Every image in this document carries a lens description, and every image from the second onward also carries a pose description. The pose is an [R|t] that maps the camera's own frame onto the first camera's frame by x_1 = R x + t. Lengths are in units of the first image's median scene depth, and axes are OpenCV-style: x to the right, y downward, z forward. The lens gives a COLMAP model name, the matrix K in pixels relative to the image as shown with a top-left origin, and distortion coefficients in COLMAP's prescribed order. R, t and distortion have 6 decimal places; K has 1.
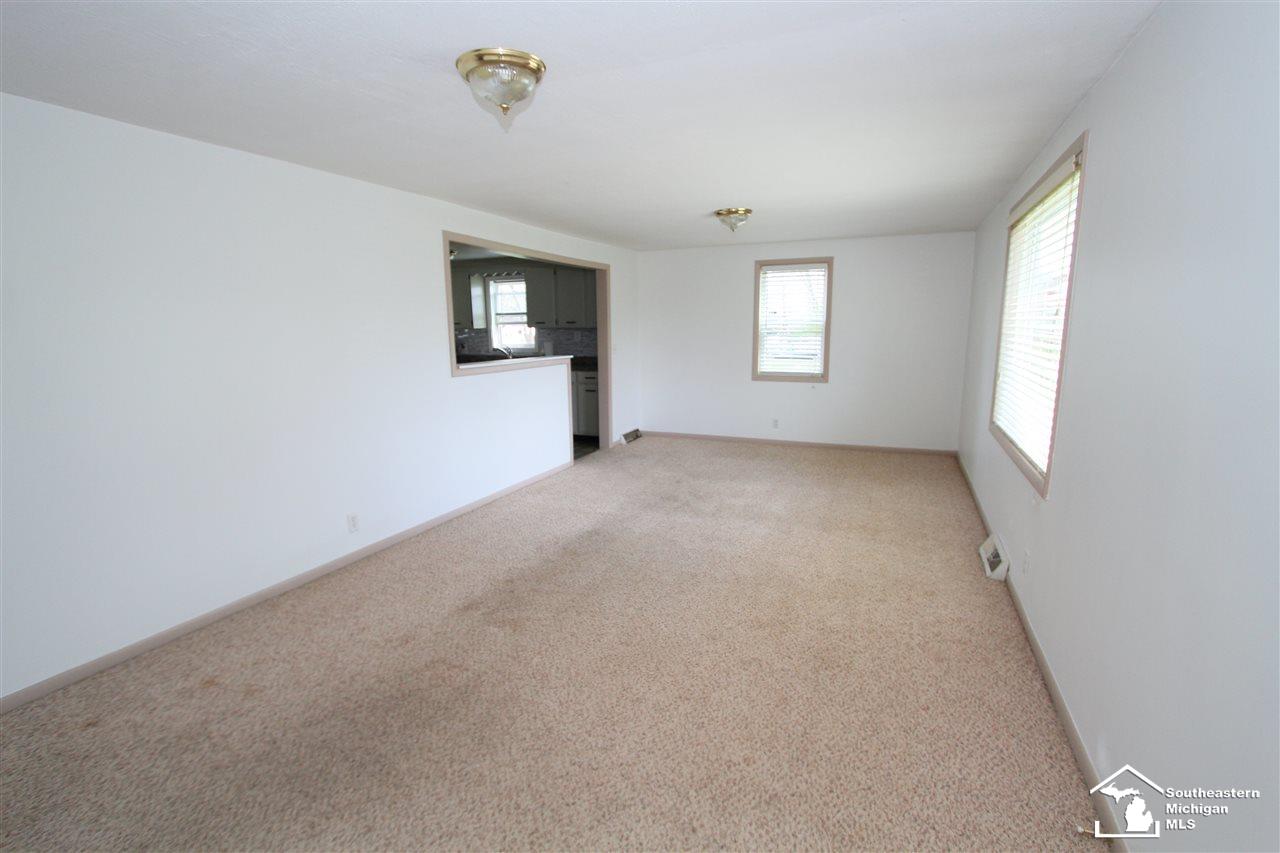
lens RADIAL K [[592.1, 0, 639.3], [0, 592.1, 426.3], [0, 0, 1]] dist [-0.022141, -0.000045]
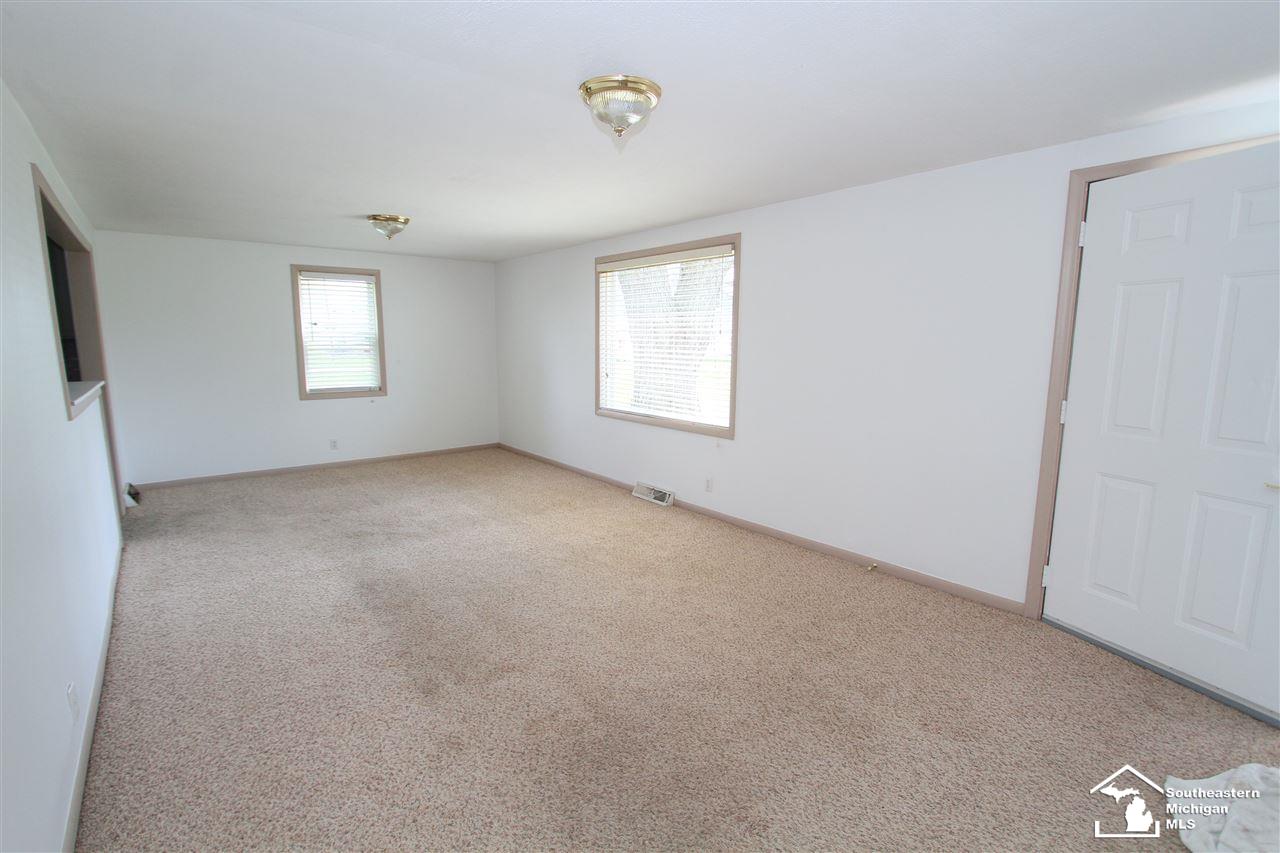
lens RADIAL K [[592.1, 0, 639.3], [0, 592.1, 426.3], [0, 0, 1]] dist [-0.022141, -0.000045]
pose [[0.459308, -0.119195, 0.880243, -0.531591], [0.140111, 0.988273, 0.060714, -0.032548], [-0.877157, 0.095445, 0.470623, 0.228768]]
